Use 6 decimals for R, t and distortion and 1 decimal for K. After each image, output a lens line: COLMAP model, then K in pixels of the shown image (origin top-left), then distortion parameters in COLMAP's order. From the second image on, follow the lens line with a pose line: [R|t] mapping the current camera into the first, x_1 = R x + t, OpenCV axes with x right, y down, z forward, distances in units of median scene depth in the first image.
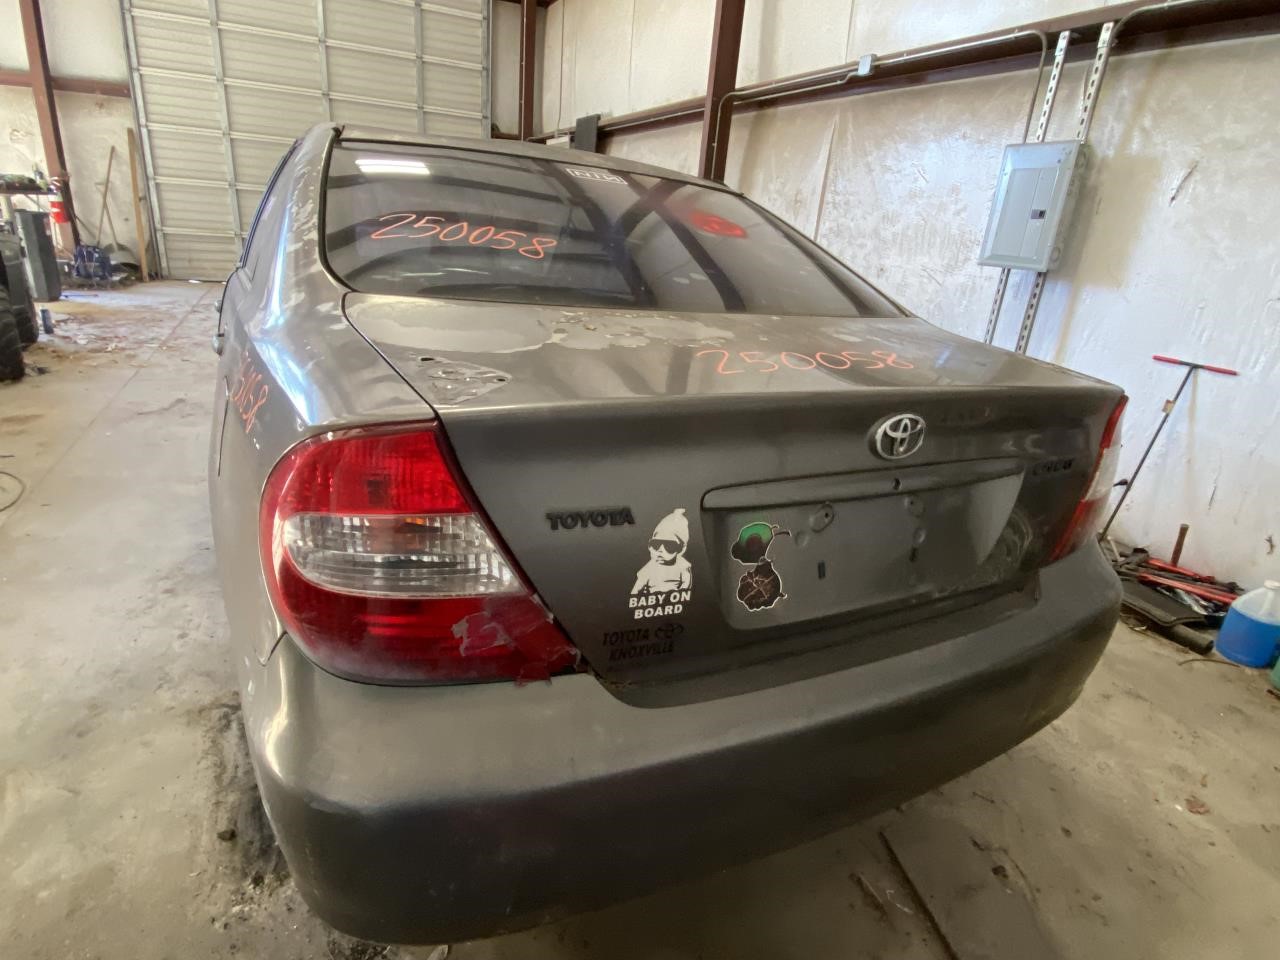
lens RADIAL K [[693.1, 0, 640.0], [0, 693.1, 480.0], [0, 0, 1]] dist [0.022166, -0.018566]
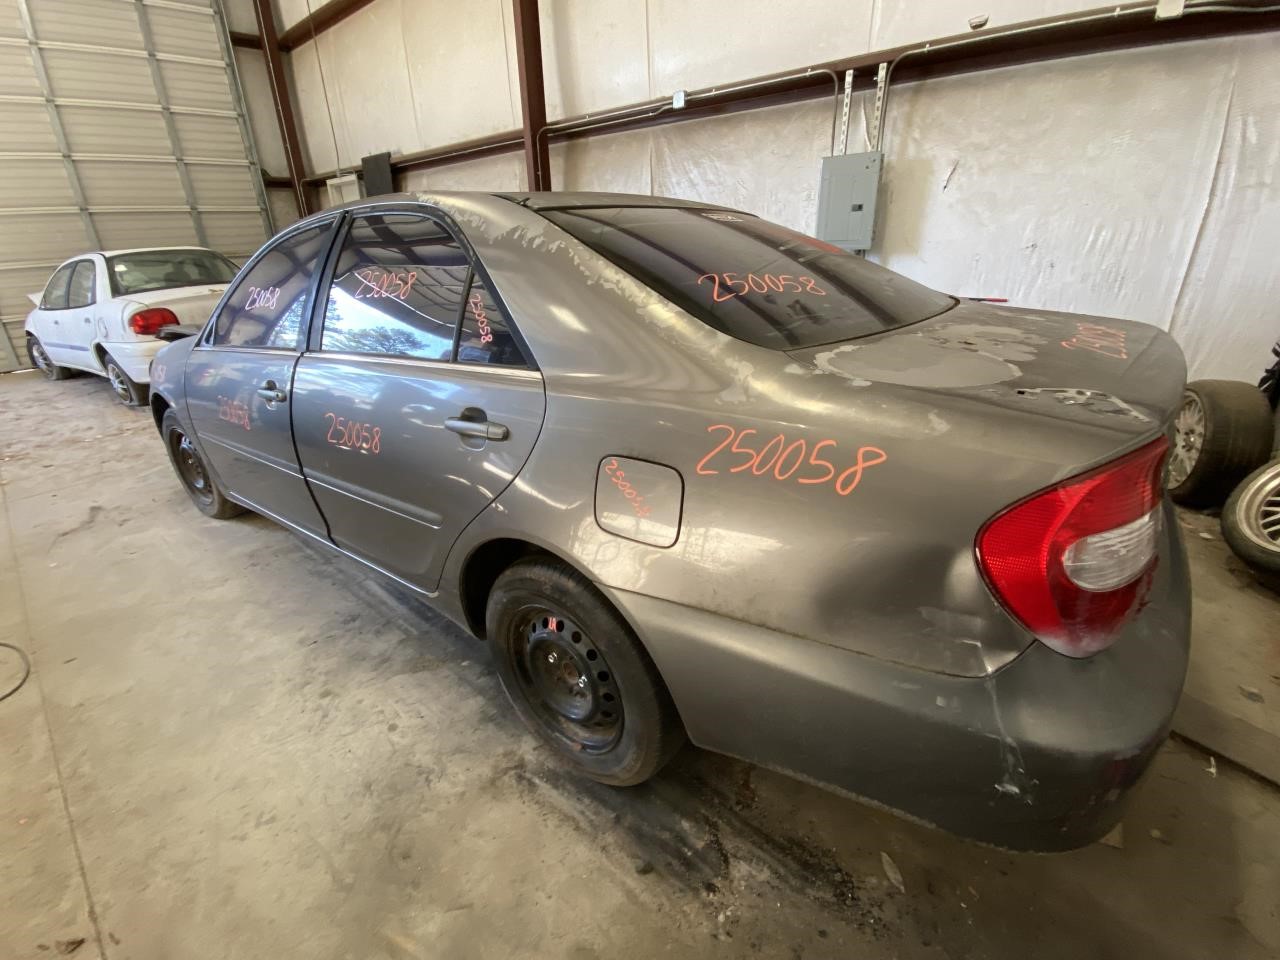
lens RADIAL K [[559.7, 0, 640.0], [0, 559.7, 480.0], [0, 0, 1]] dist [0.014434, -0.013379]
pose [[0.911492, -0.261371, 0.317598, -0.269898], [0.239882, 0.965027, 0.105730, -0.066933], [-0.334125, -0.020186, 0.942313, 0.066826]]
